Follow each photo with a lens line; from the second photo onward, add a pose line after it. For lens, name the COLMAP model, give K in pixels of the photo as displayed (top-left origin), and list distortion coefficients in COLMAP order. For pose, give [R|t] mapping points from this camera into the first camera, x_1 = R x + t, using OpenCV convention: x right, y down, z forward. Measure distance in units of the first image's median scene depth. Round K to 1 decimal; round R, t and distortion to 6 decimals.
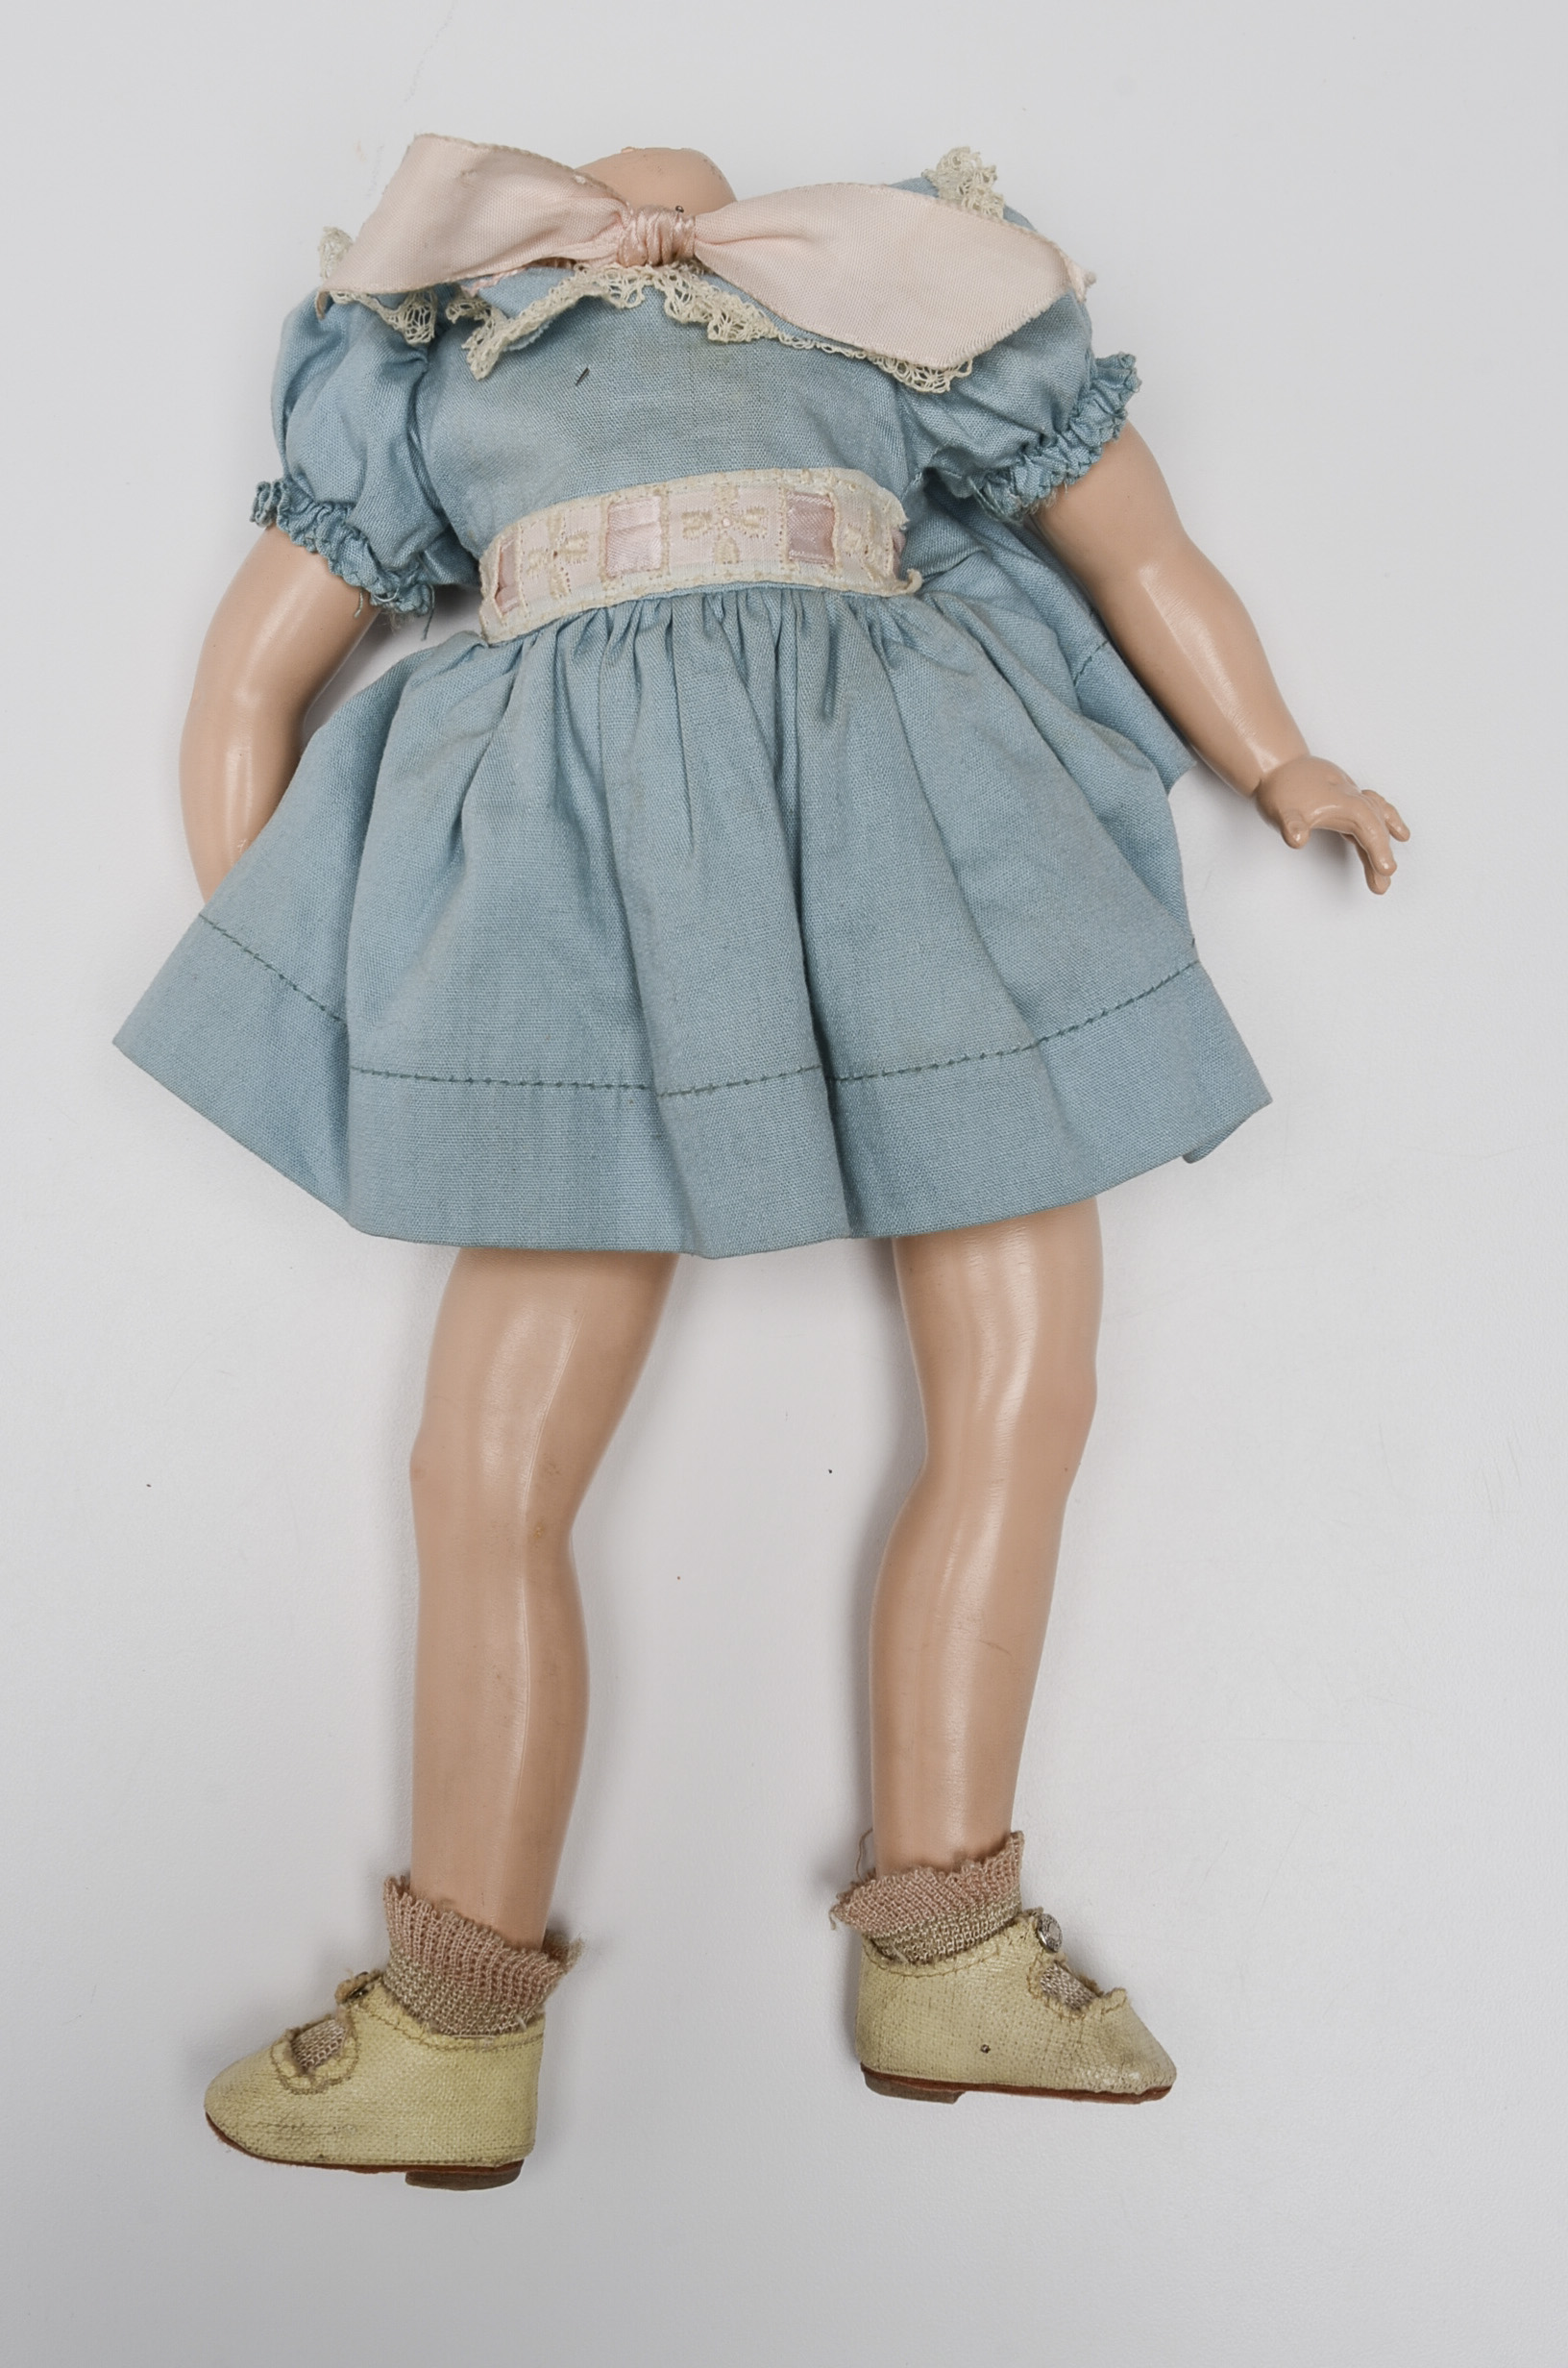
lens RADIAL K [[2867.3, 0, 771.1], [0, 2867.3, 1194.0], [0, 0, 1]] dist [-0.036735, 0.000000]
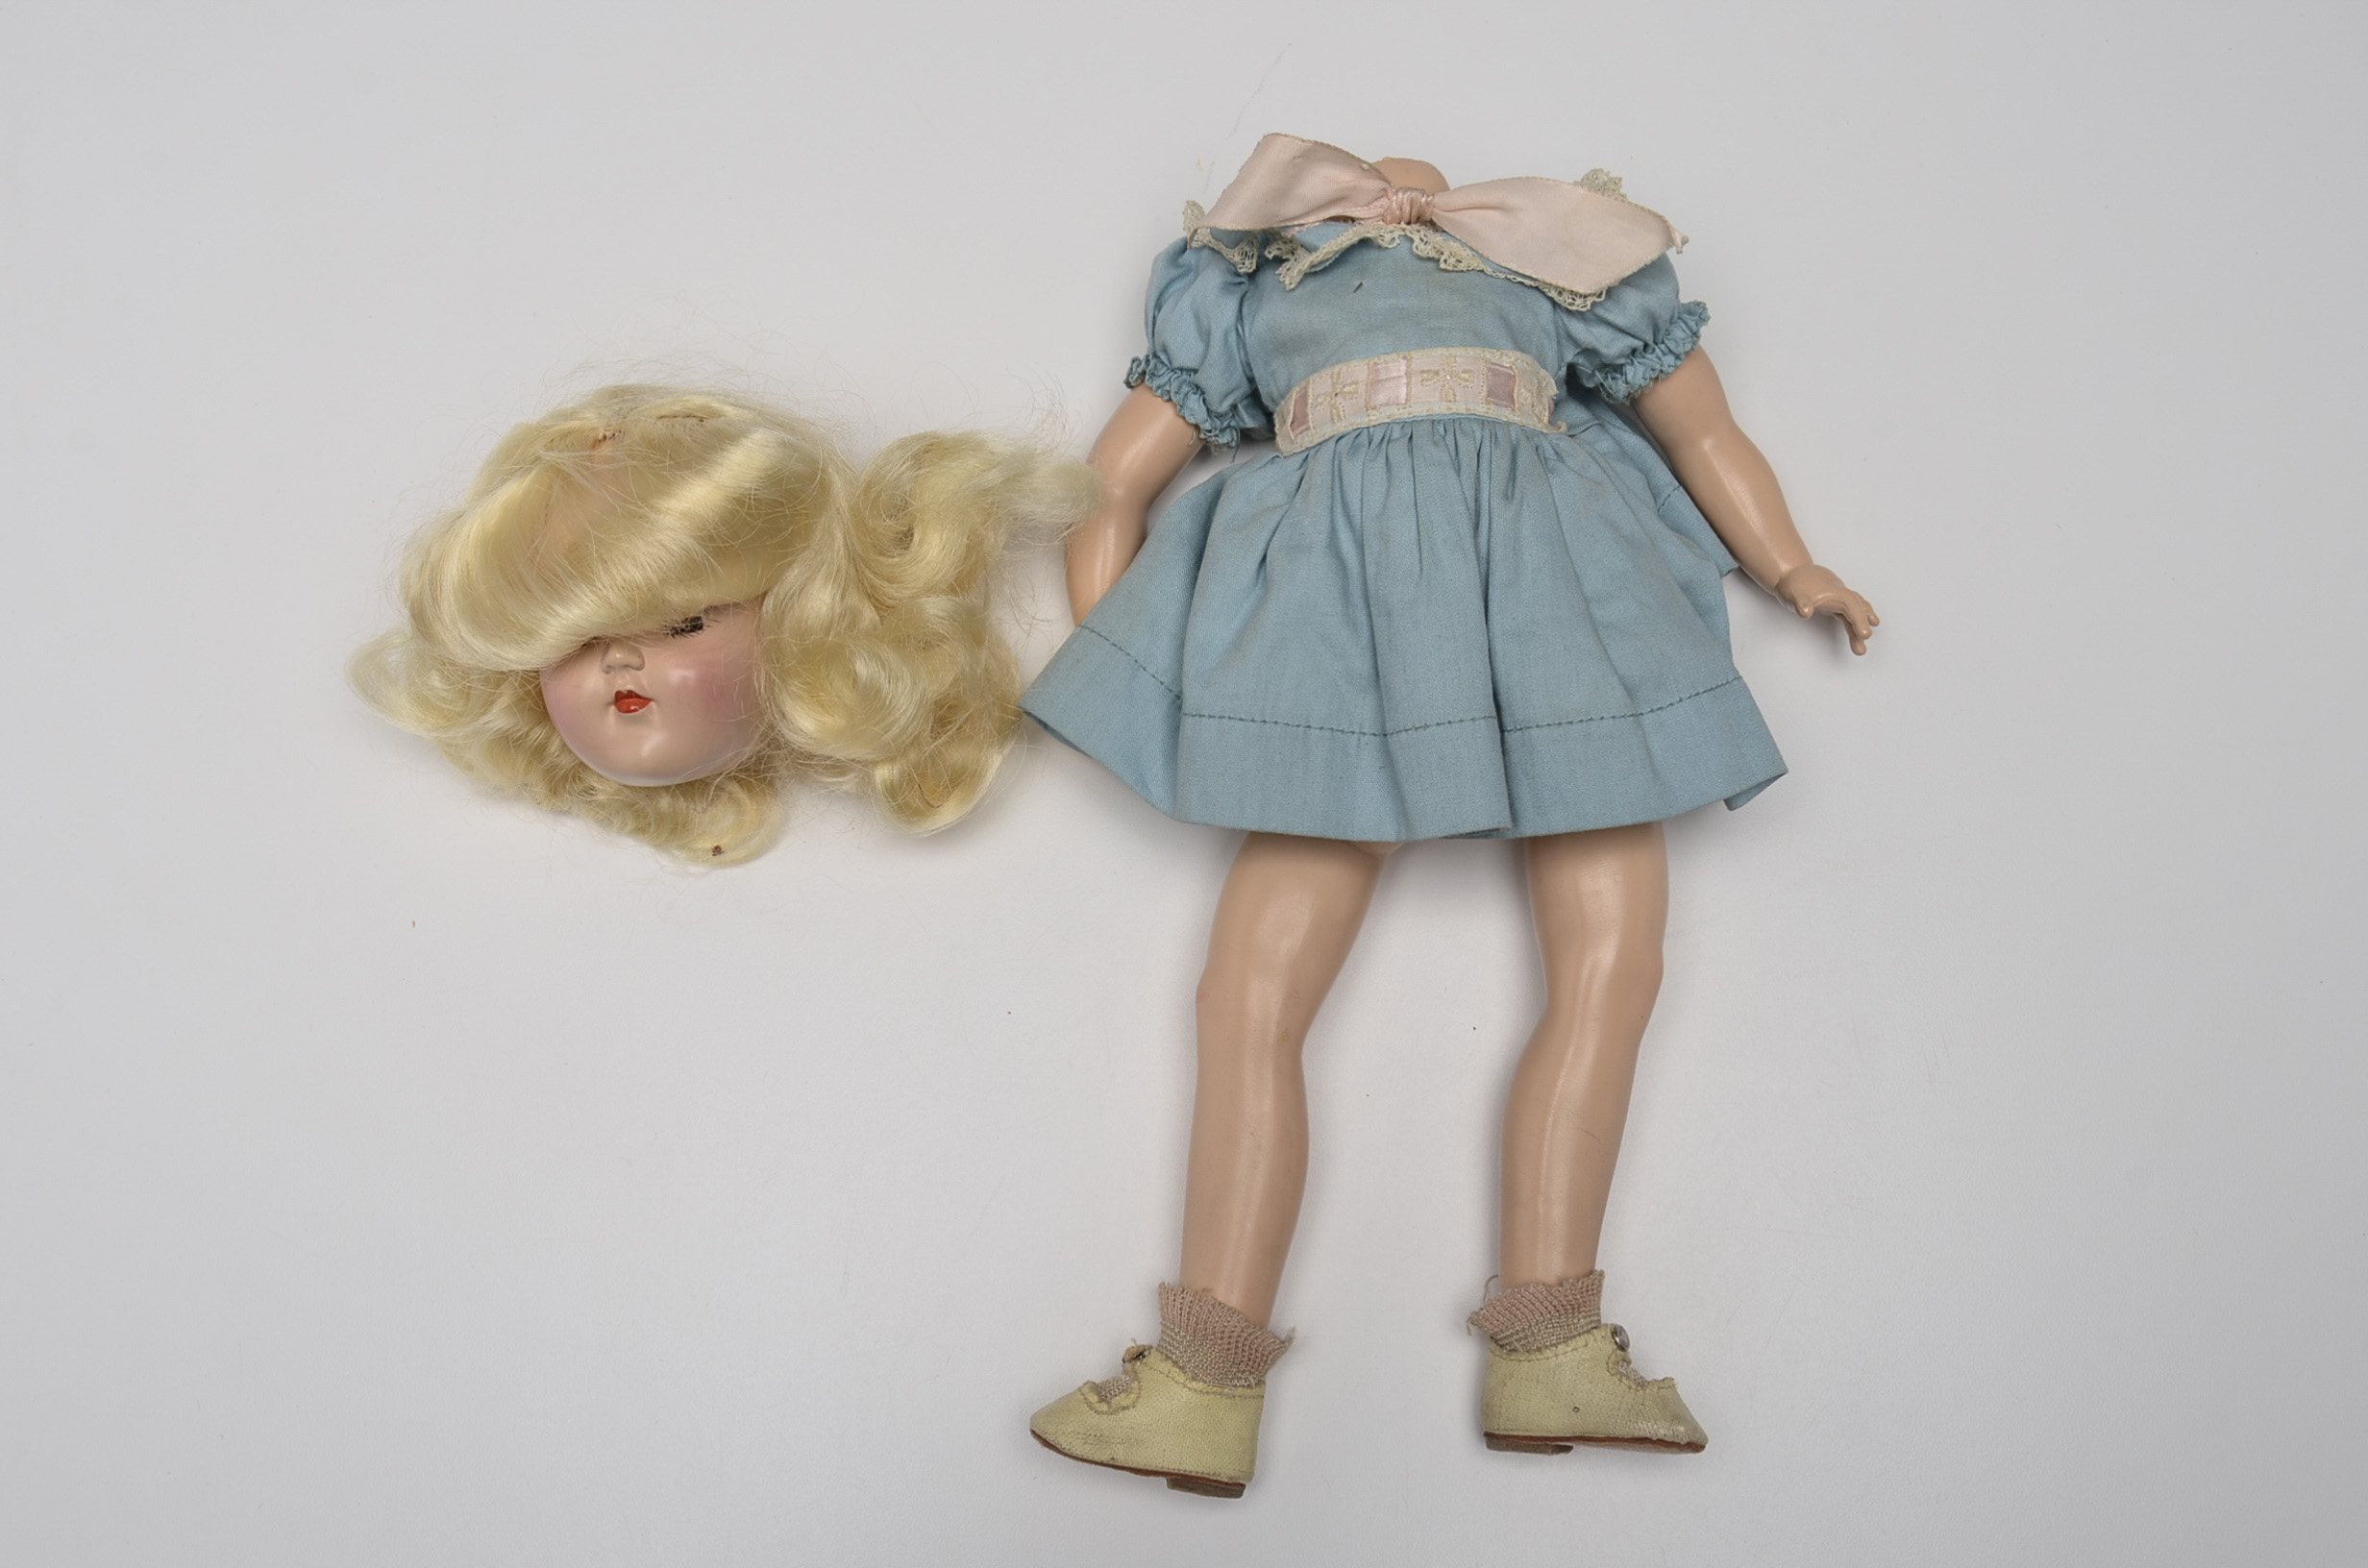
lens RADIAL K [[2462.4, 0, 1185.9], [0, 2462.4, 802.2], [0, 0, 1]] dist [-0.039423, 0.000000]
pose [[0.997814, 0.050978, -0.042061, -0.084899], [-0.057160, 0.985132, -0.162011, 0.207987], [0.033177, 0.164061, 0.985892, -0.278900]]
